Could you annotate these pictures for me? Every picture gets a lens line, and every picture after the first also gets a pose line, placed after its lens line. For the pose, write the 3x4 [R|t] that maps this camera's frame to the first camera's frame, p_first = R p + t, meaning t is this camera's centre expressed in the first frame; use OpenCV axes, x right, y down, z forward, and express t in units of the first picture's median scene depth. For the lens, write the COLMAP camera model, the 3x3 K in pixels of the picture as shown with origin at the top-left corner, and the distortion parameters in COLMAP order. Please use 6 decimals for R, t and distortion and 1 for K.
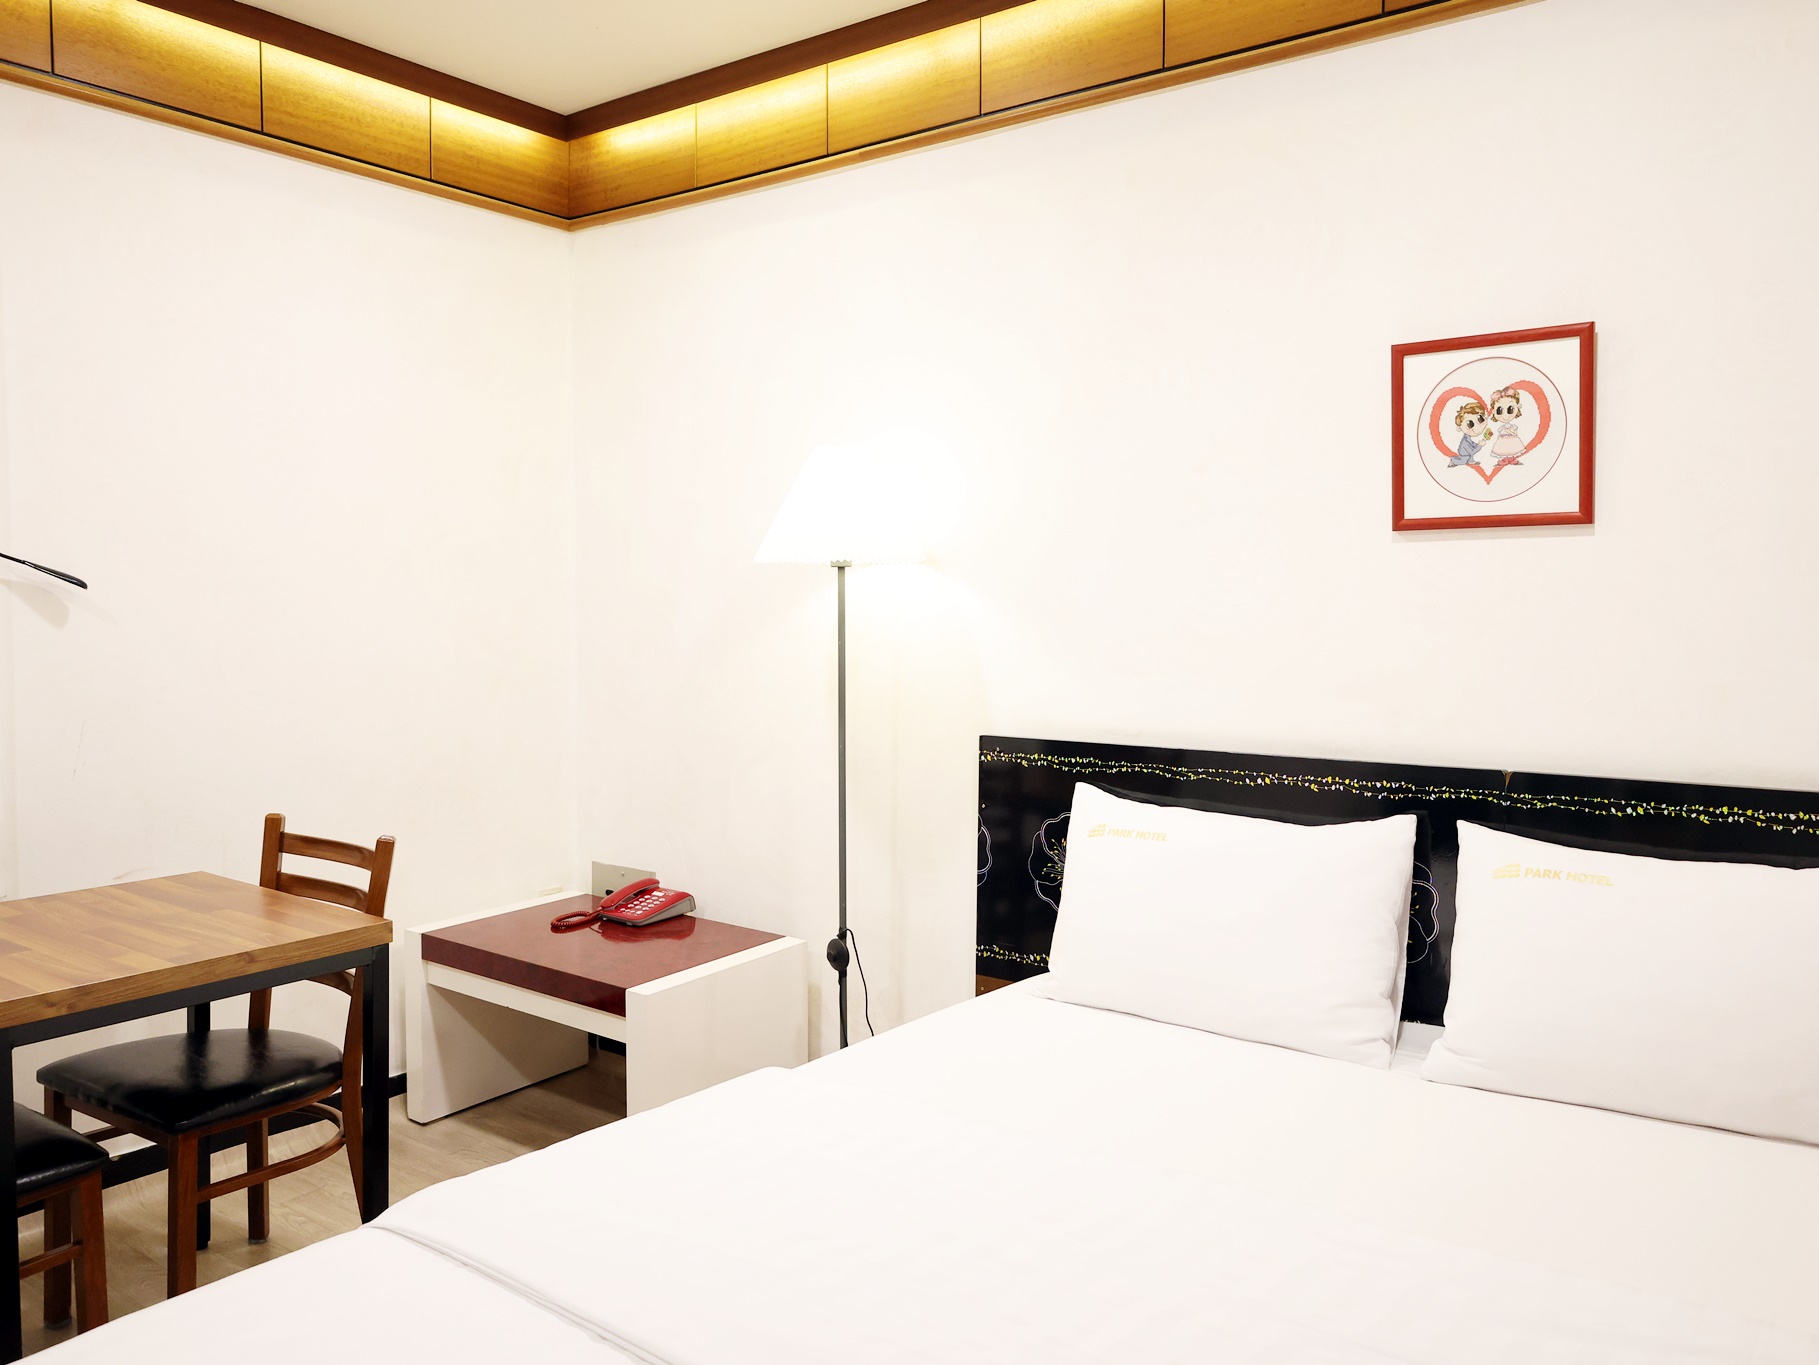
lens RADIAL K [[1358.6, 0, 909.9], [0, 1358.6, 681.5], [0, 0, 1]] dist [-0.023206, 0.004190]
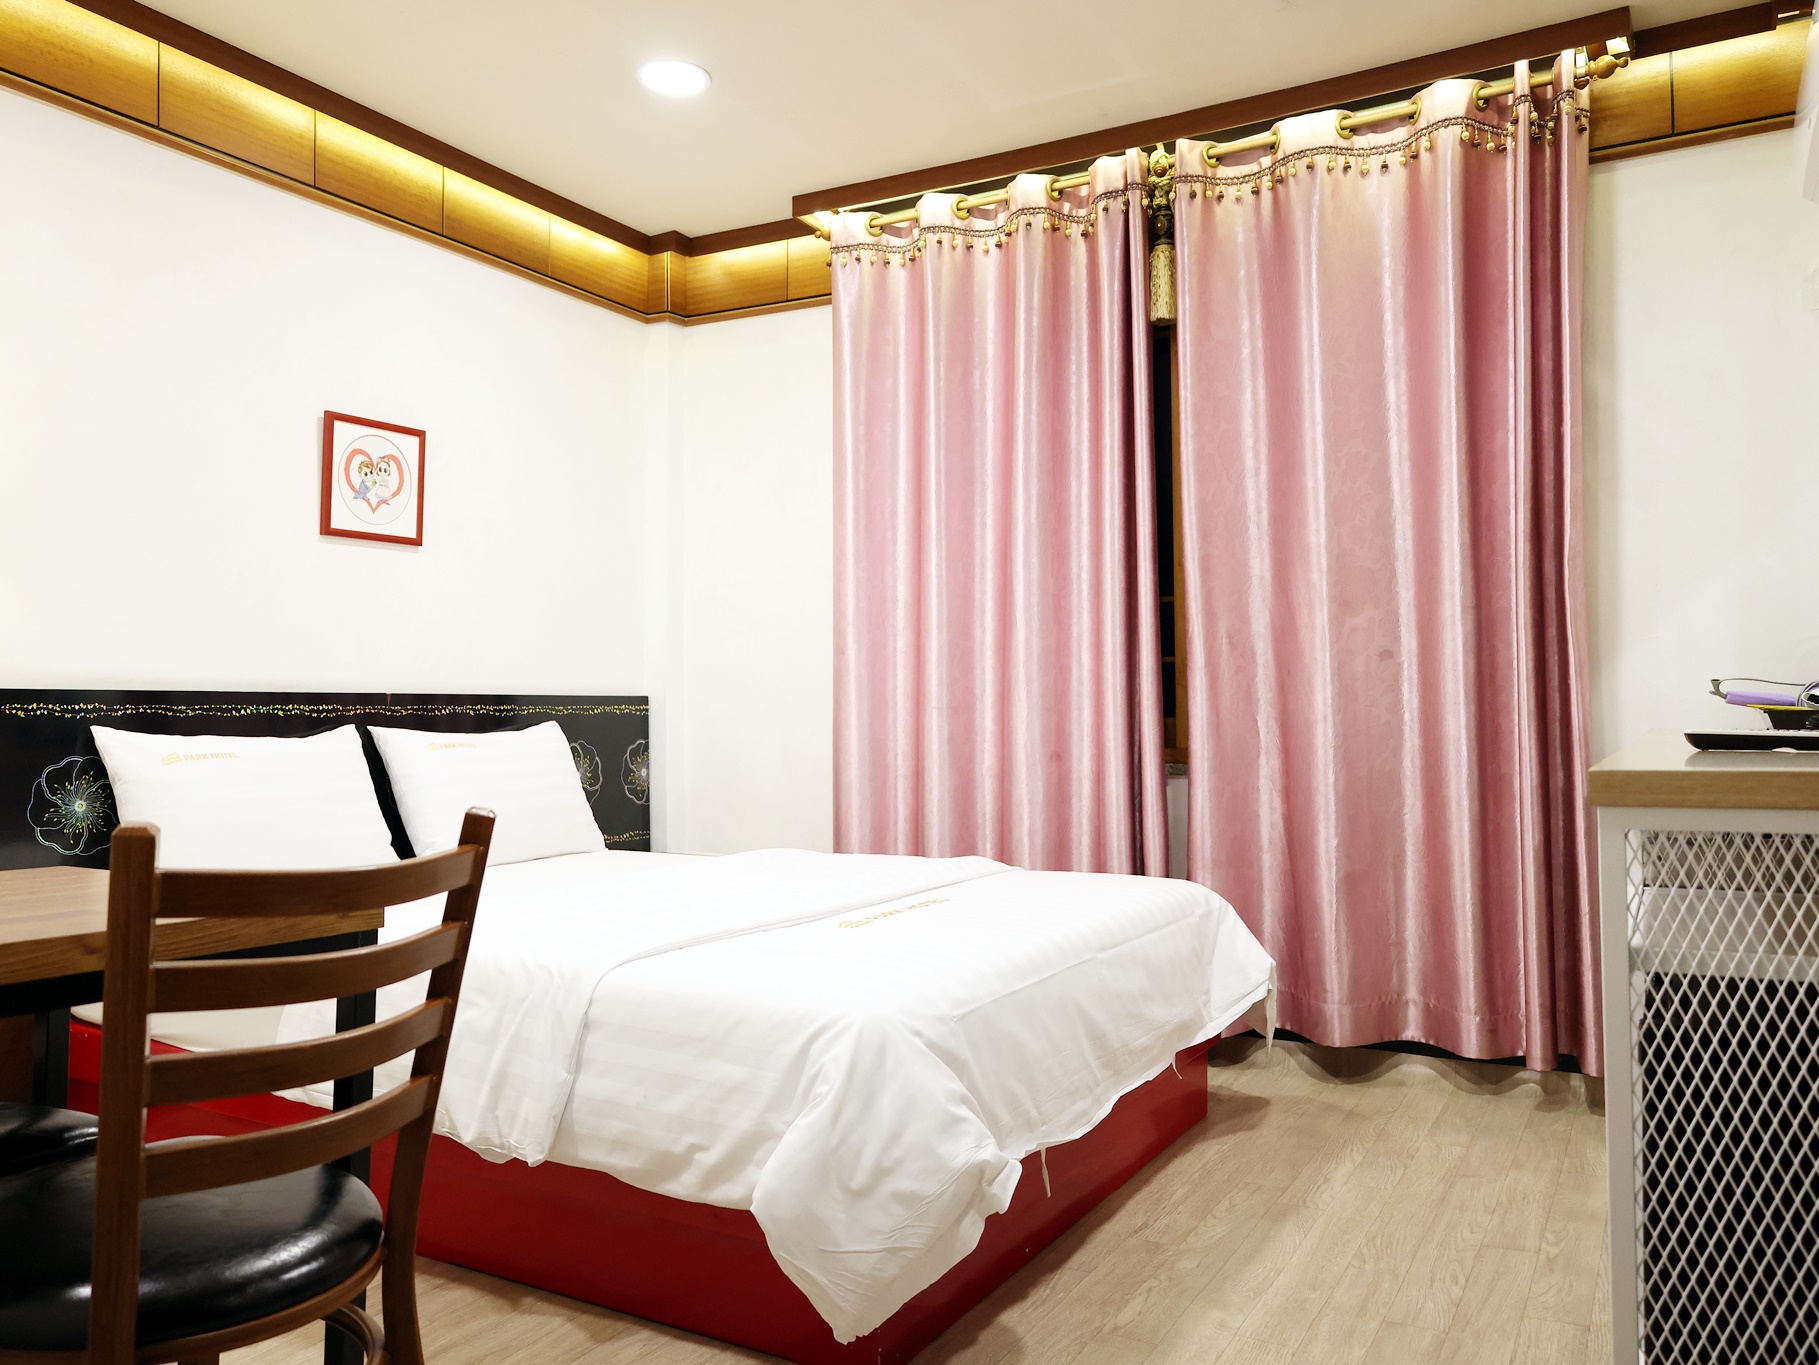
lens RADIAL K [[1358.6, 0, 915.2], [0, 1358.6, 685.6], [0, 0, 1]] dist [-0.023206, 0.004190]
pose [[-0.117386, 0.010483, 0.993031, -1.215591], [0.051453, 0.998665, -0.004460, 0.095337], [-0.991753, 0.050571, -0.117768, 0.558907]]
